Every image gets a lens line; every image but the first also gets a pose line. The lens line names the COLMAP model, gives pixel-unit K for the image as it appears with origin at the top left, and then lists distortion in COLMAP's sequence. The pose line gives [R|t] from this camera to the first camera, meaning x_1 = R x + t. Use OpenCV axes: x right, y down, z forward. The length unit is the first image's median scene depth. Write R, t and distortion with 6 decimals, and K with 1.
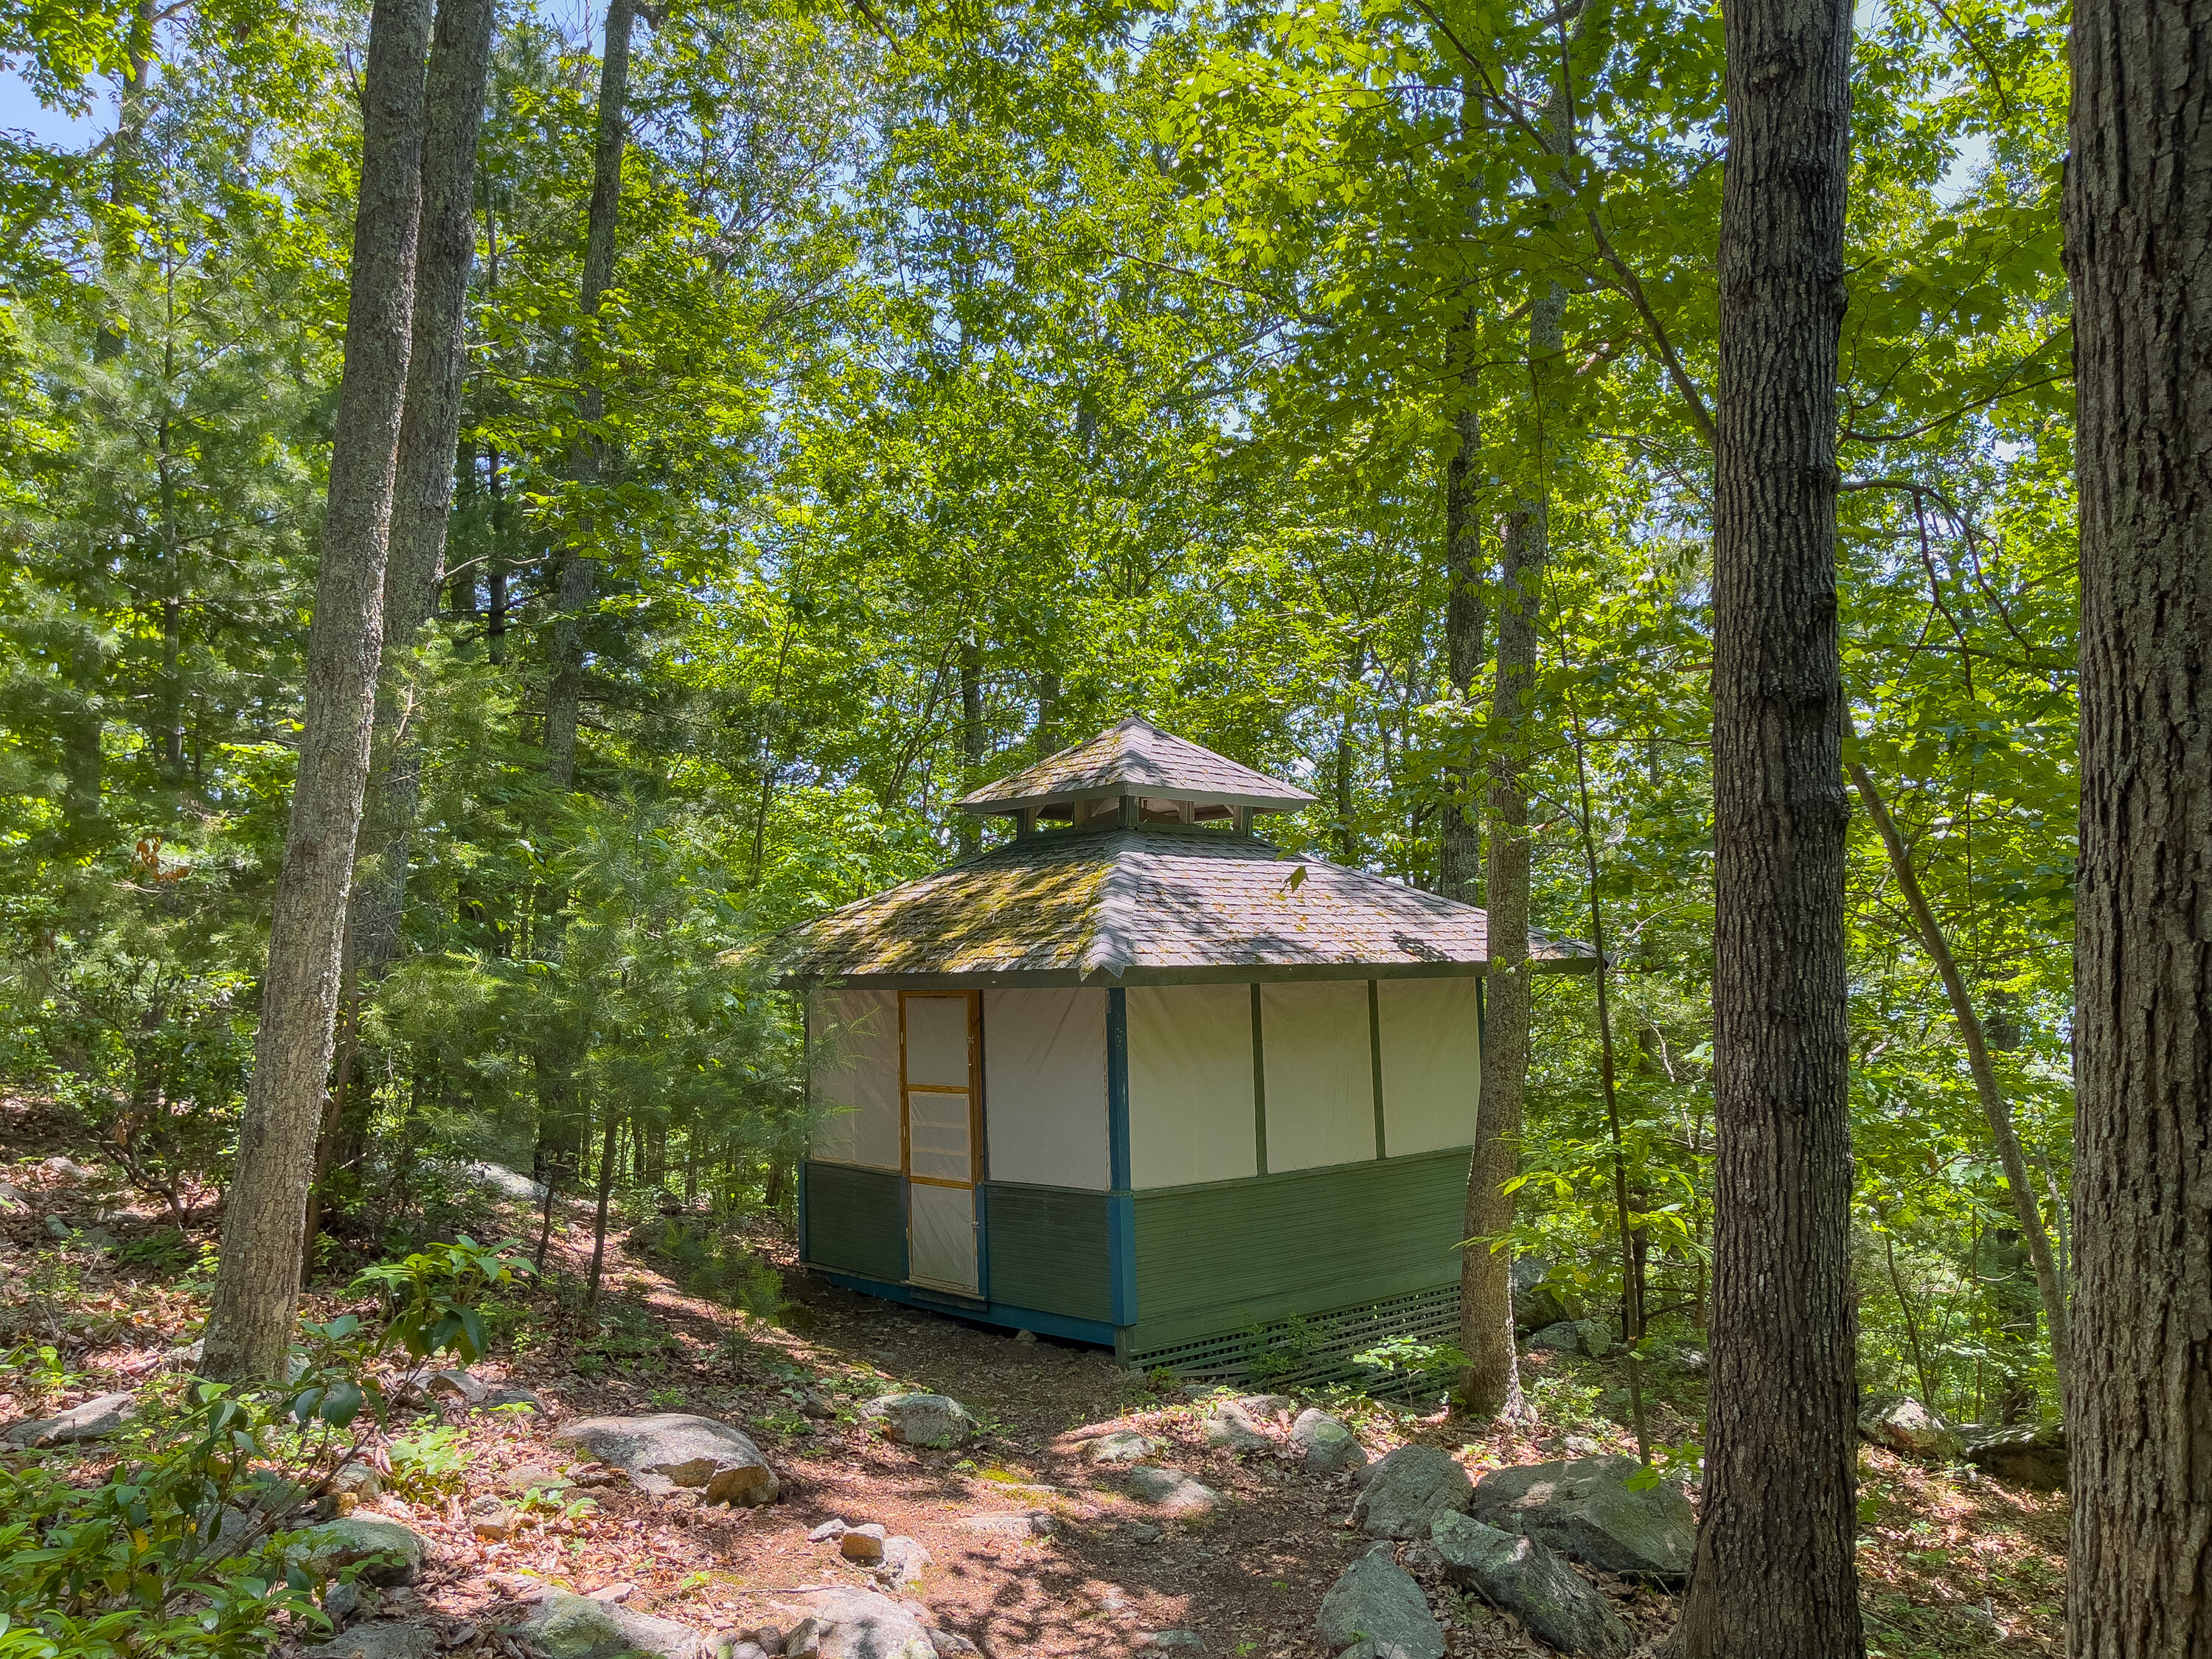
lens RADIAL K [[1662.3, 0, 1149.9], [0, 1662.3, 832.9], [0, 0, 1]] dist [0.004648, -0.006453]
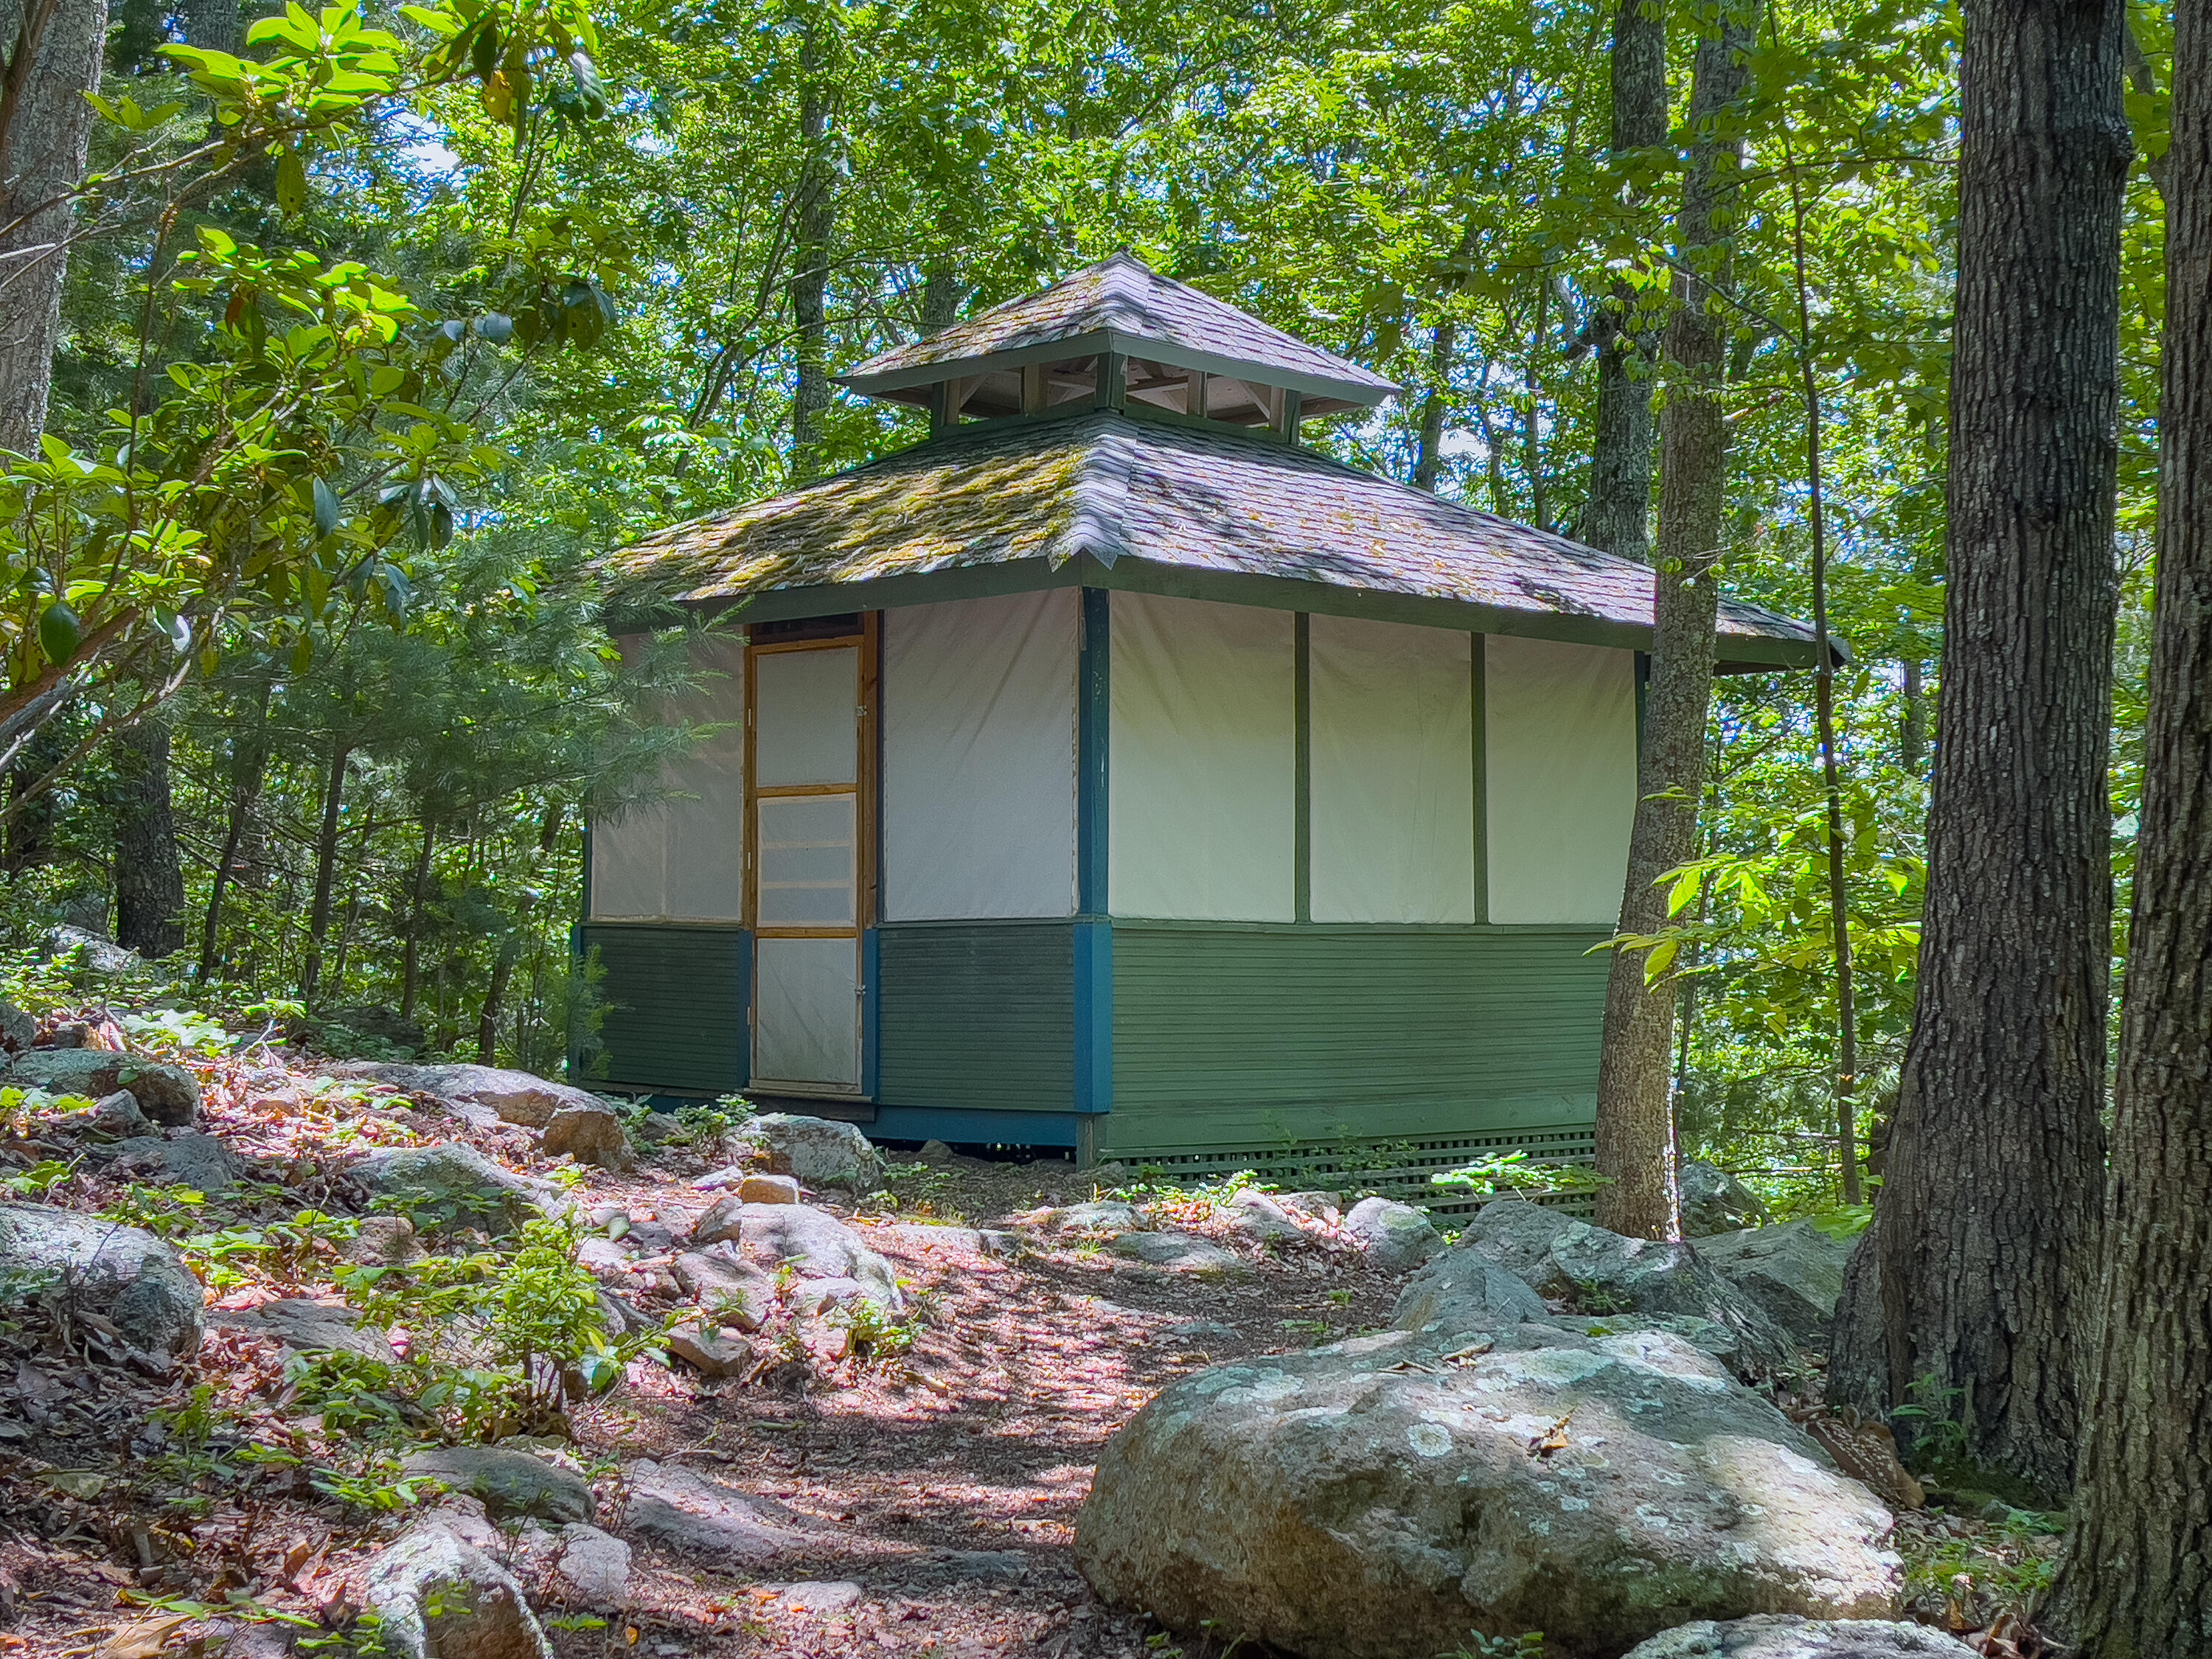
lens RADIAL K [[3271.6, 0, 1106.5], [0, 3271.6, 885.3], [0, 0, 1]] dist [0.102318, -0.515763]
pose [[0.998708, 0.038072, 0.033659, -0.053442], [-0.037773, 0.999241, -0.009485, 0.203767], [-0.033995, 0.008202, 0.999388, -0.289670]]
